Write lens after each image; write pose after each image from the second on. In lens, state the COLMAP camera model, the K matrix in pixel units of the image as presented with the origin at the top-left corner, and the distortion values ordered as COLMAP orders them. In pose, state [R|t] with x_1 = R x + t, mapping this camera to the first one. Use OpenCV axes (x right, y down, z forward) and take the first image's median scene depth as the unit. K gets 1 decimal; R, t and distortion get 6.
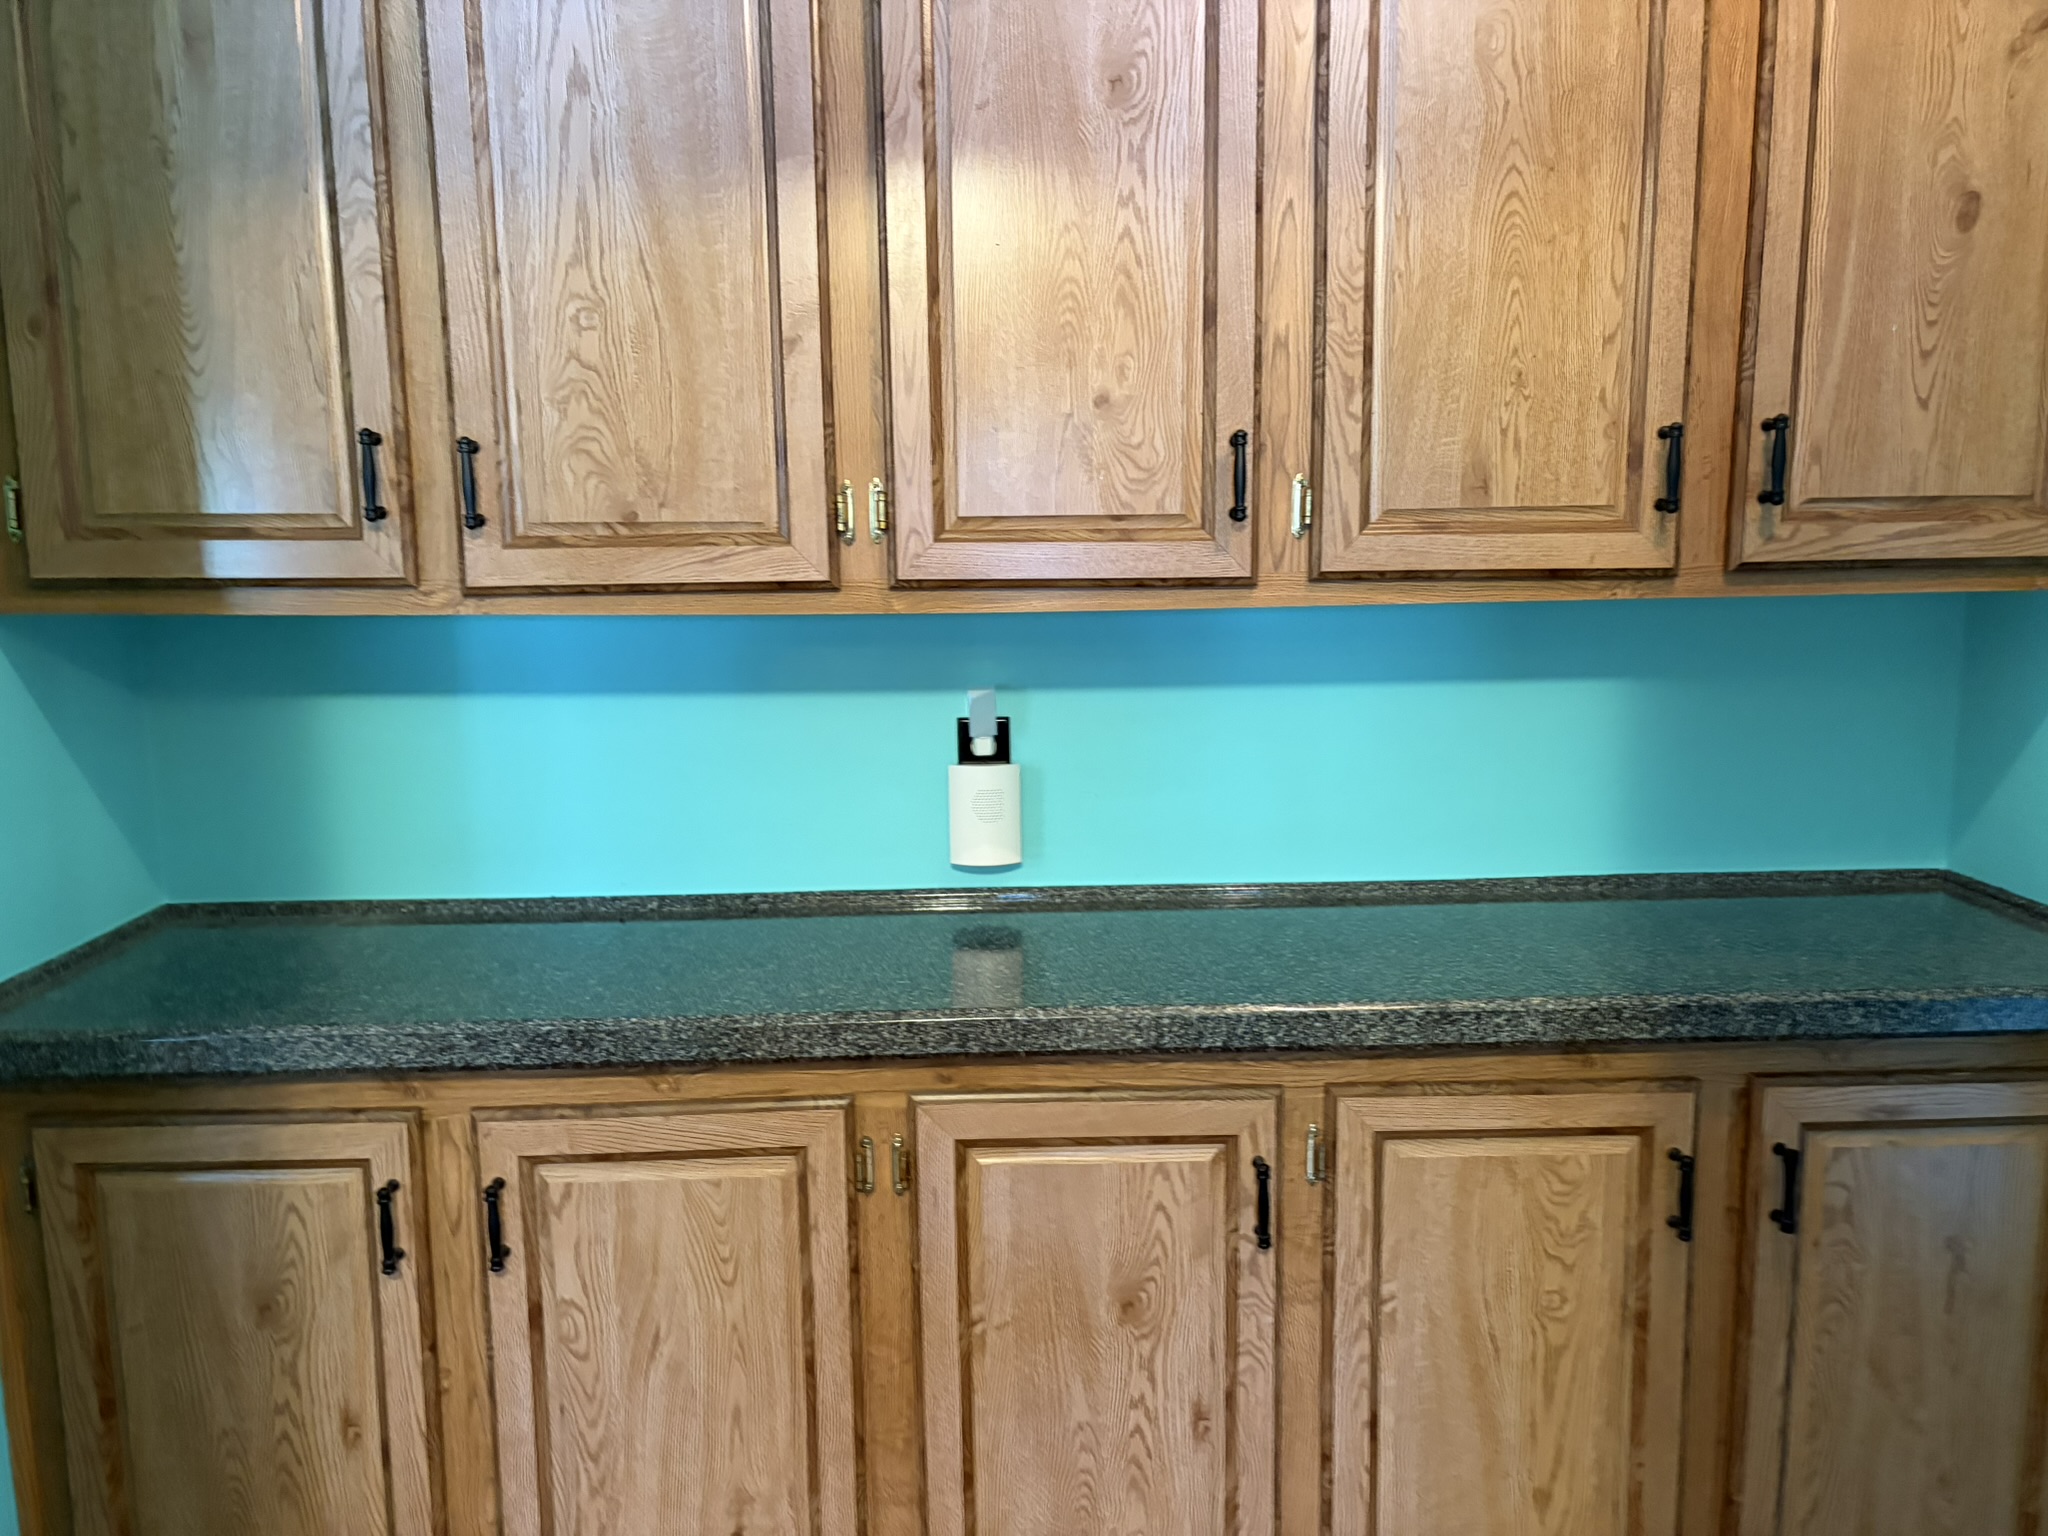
lens RADIAL K [[1679.4, 0, 1004.0], [0, 1679.4, 816.8], [0, 0, 1]] dist [0.199811, -0.662129]
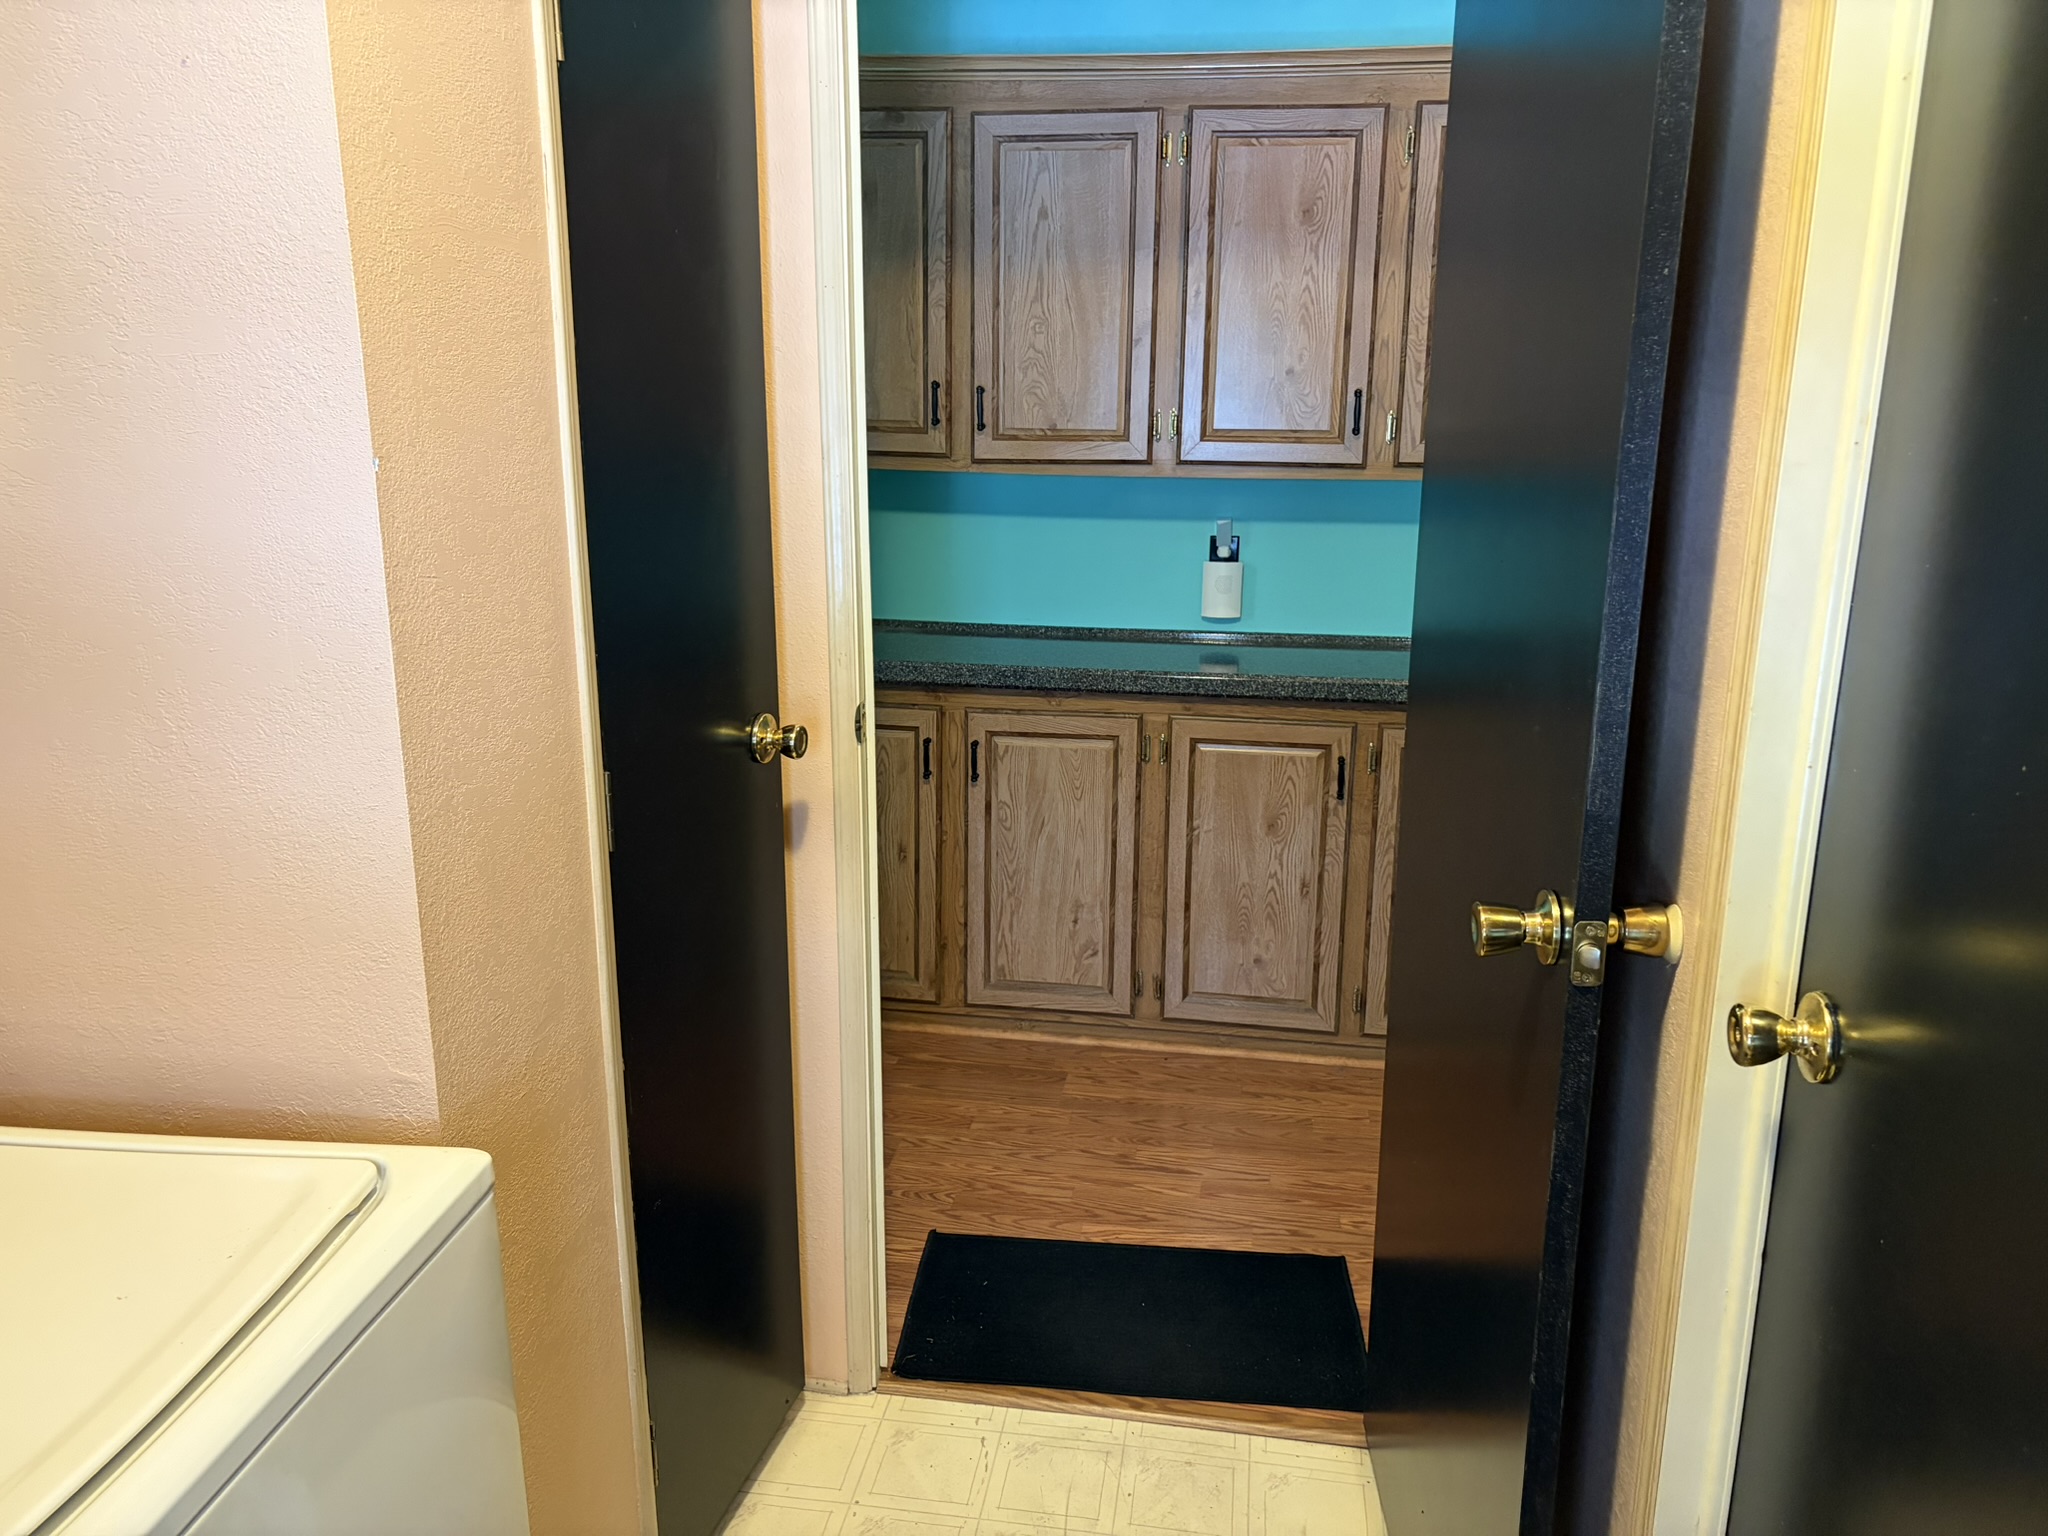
lens RADIAL K [[1679.4, 0, 1004.0], [0, 1679.4, 816.8], [0, 0, 1]] dist [0.199811, -0.662129]
pose [[0.983832, 0.067617, -0.165838, 0.094345], [-0.053946, 0.994868, 0.085605, 0.122267], [0.170775, -0.075274, 0.982430, -1.063664]]
